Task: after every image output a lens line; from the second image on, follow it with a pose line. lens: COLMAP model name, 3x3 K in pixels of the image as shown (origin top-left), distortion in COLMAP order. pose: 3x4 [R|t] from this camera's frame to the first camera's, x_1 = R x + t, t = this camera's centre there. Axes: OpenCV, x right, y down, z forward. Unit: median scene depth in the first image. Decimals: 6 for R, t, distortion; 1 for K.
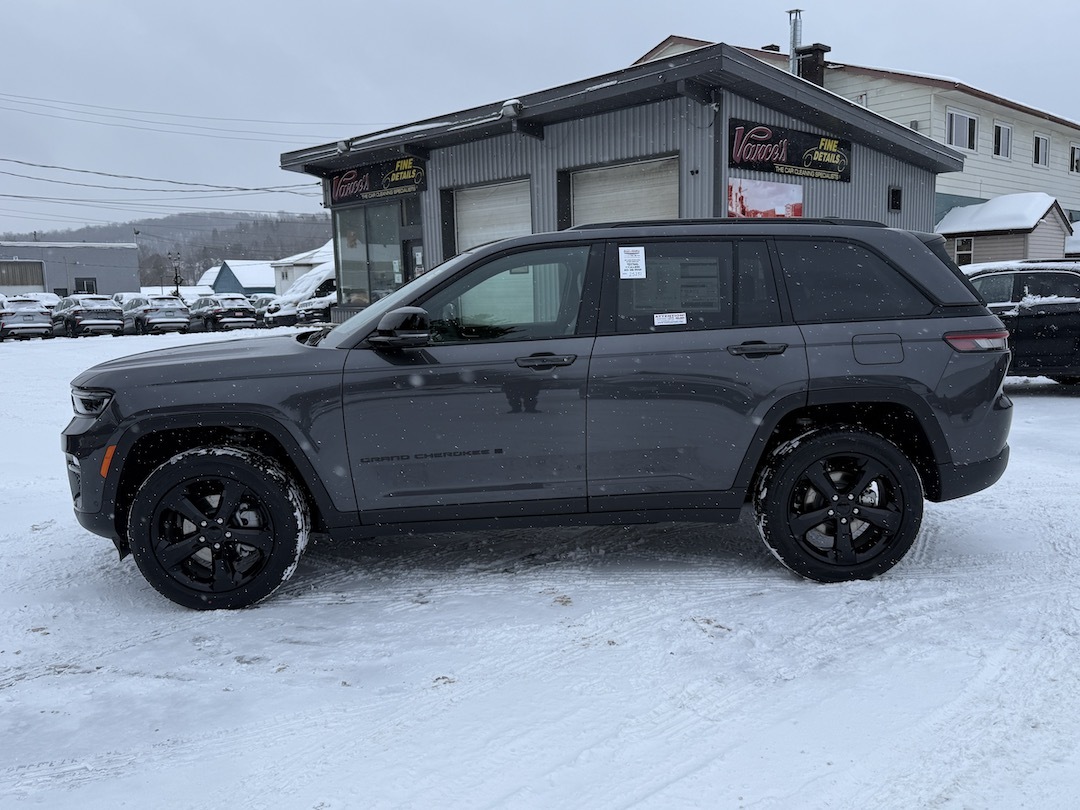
lens RADIAL K [[925.5, 0, 556.5], [0, 925.5, 413.9], [0, 0, 1]] dist [0.082134, -0.116927]
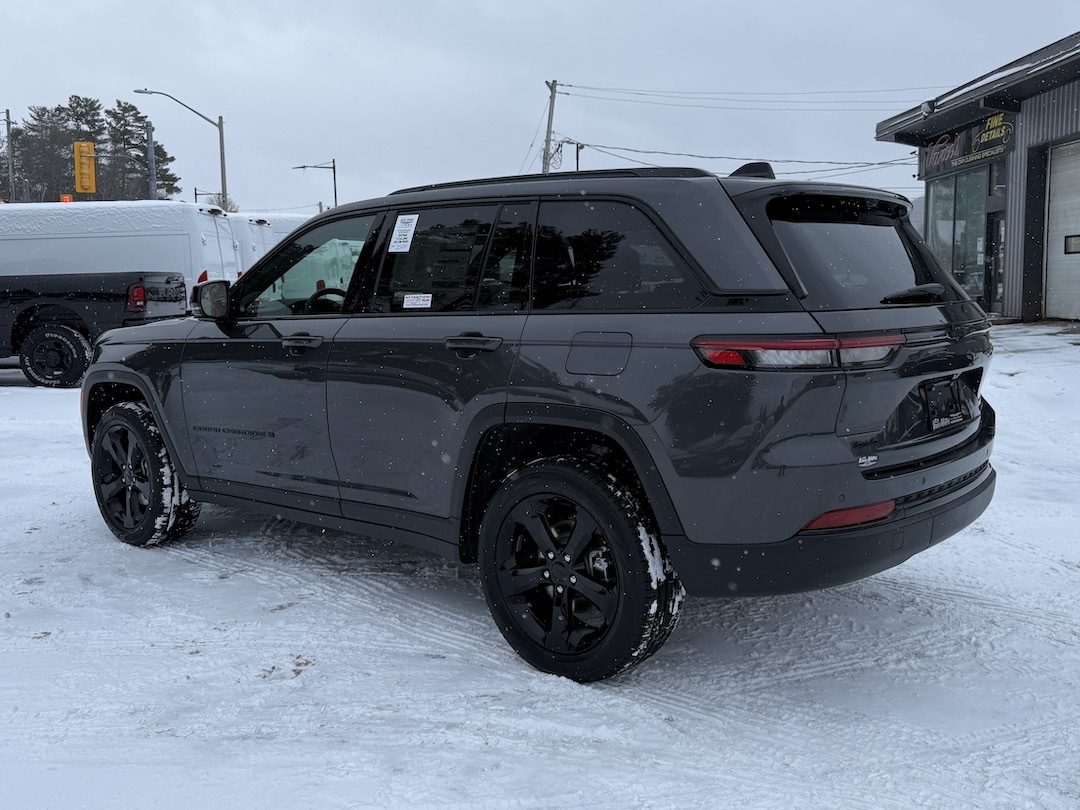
lens RADIAL K [[996.6, 0, 541.4], [0, 996.6, 402.6], [0, 0, 1]] dist [0.005418, 0.000000]
pose [[0.725225, 0.094560, -0.681987, 0.789088], [-0.097420, 0.994652, 0.034315, -0.052292], [0.681585, 0.041553, 0.730559, 0.422657]]
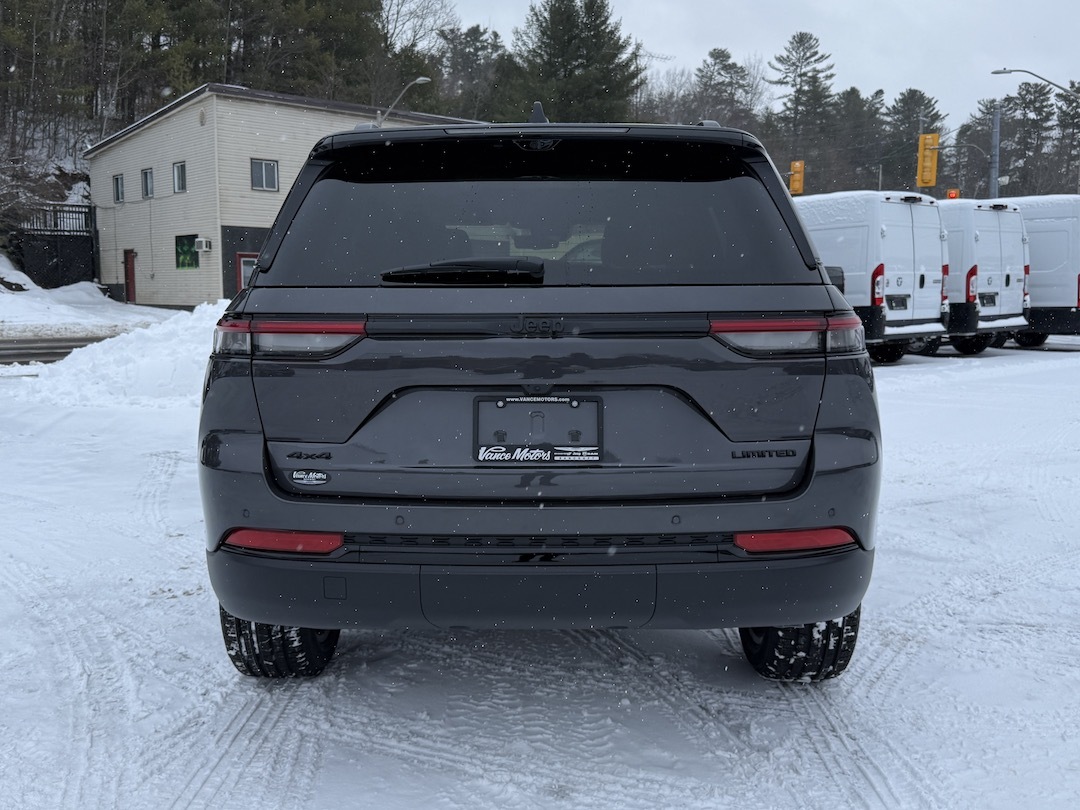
lens RADIAL K [[1042.5, 0, 522.2], [0, 1042.5, 430.8], [0, 0, 1]] dist [0.022344, 0.000000]
pose [[-0.076076, 0.151609, -0.985508, 1.060245], [-0.127780, 0.978741, 0.160432, -0.152423], [0.988880, 0.138133, -0.055087, 1.339137]]
